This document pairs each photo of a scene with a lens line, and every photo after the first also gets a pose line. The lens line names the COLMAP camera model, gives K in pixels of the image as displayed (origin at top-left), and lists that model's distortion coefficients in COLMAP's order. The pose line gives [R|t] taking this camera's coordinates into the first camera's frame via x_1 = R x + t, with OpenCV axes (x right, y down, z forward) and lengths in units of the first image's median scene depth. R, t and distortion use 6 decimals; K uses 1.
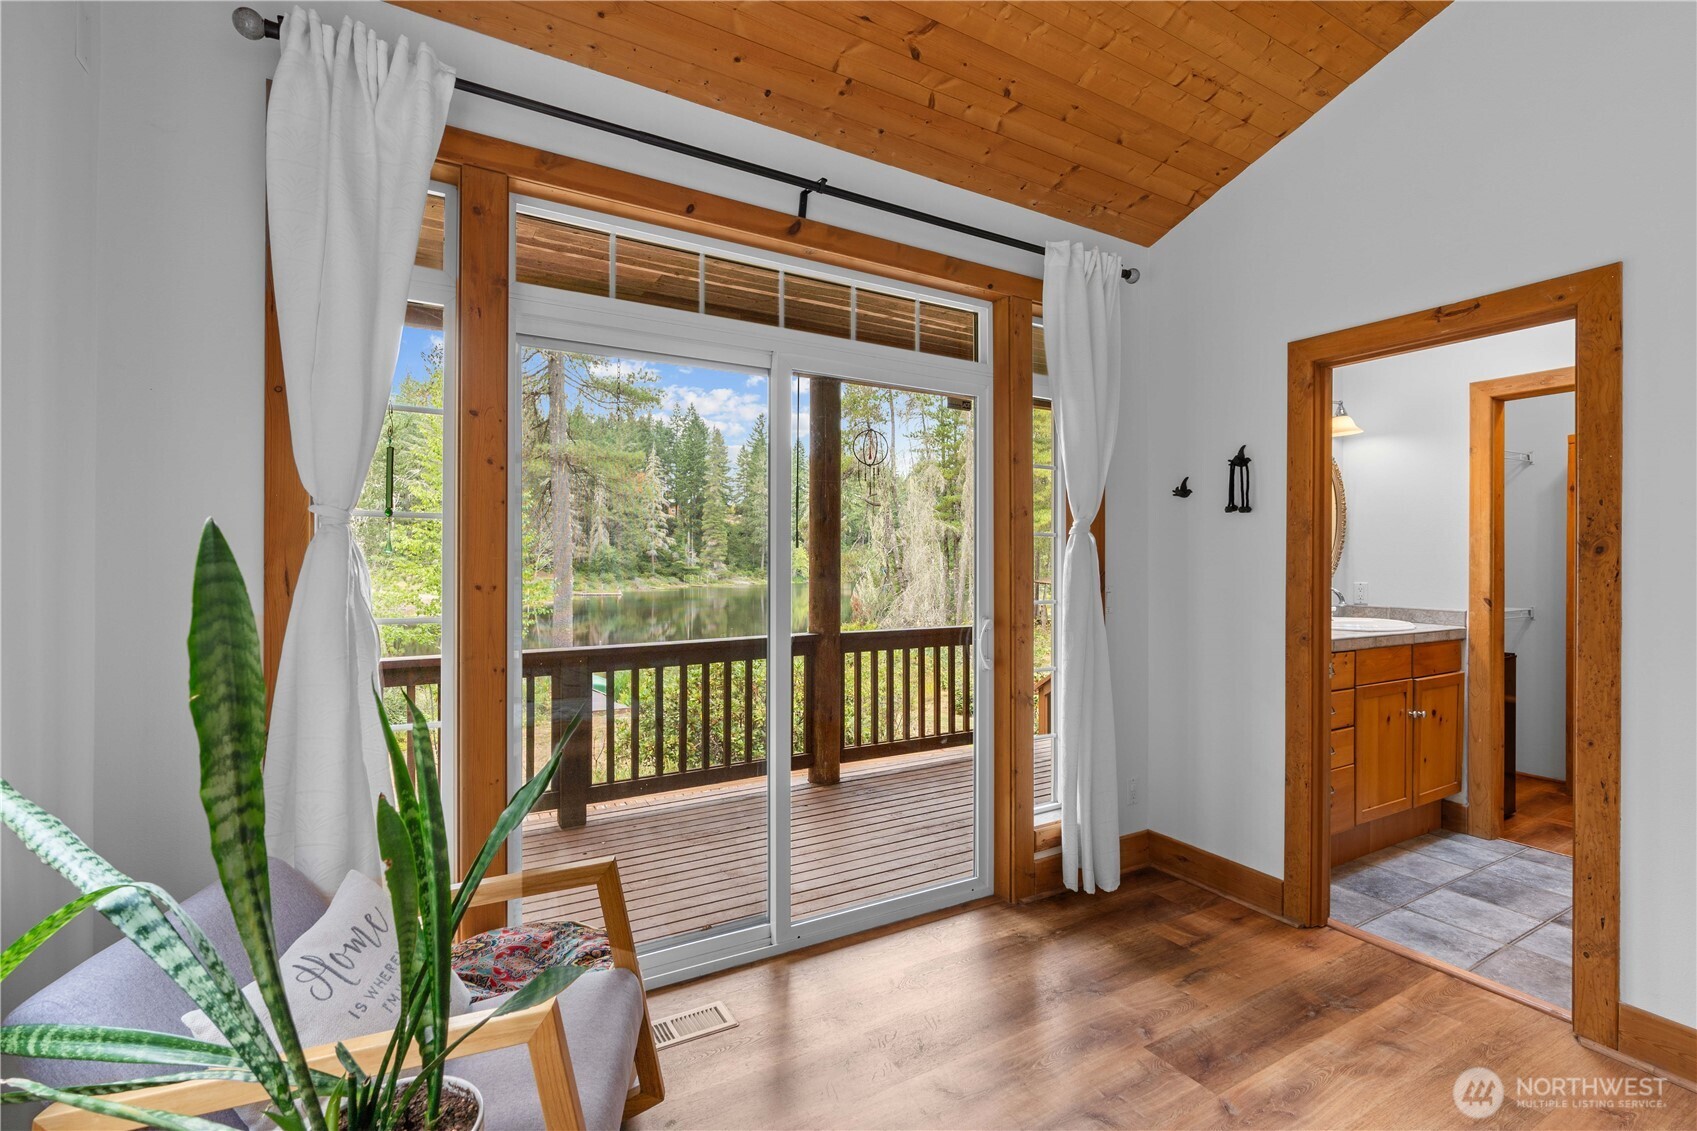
lens RADIAL K [[780.4, 0, 851.1], [0, 780.4, 561.4], [0, 0, 1]] dist [-0.004744, 0.002495]
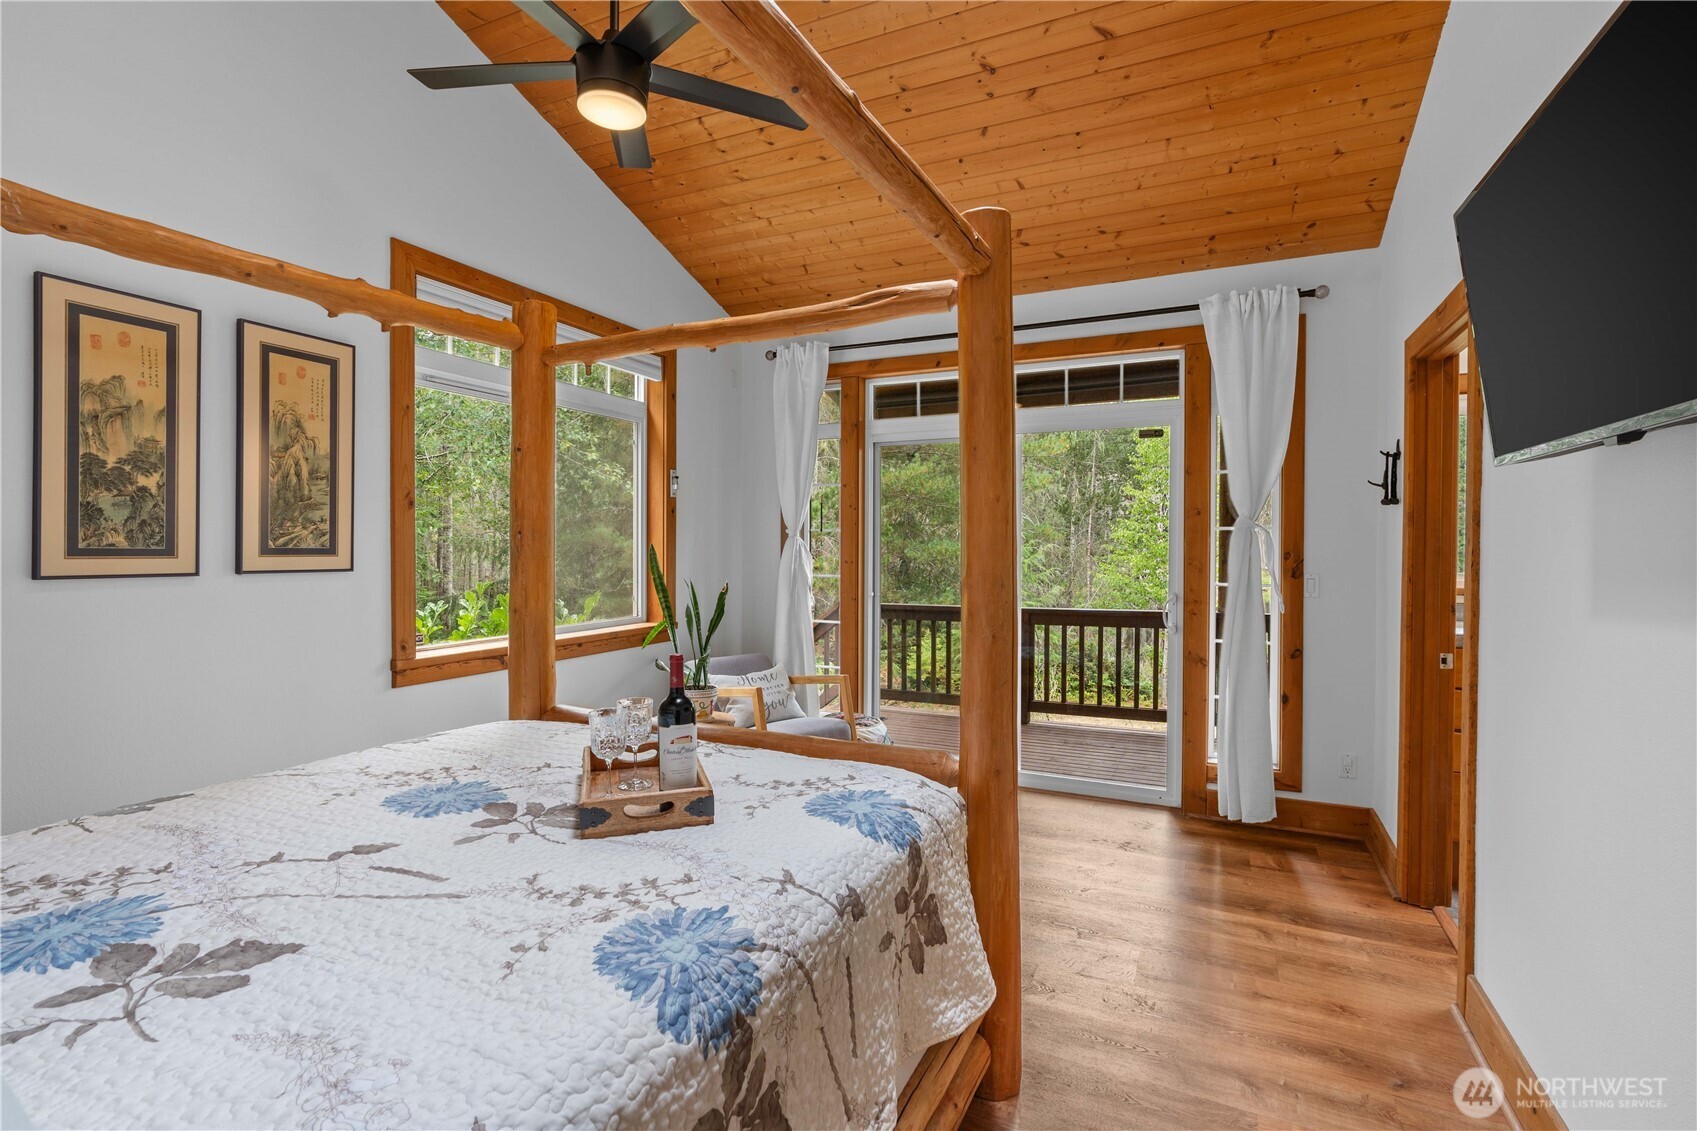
lens RADIAL K [[780.4, 0, 847.9], [0, 780.4, 556.6], [0, 0, 1]] dist [-0.004744, 0.002495]
pose [[0.562133, 0.006639, -0.827020, 0.982167], [-0.000842, 0.999972, 0.007455, 0.000611], [0.827047, -0.003495, 0.562122, -0.191768]]
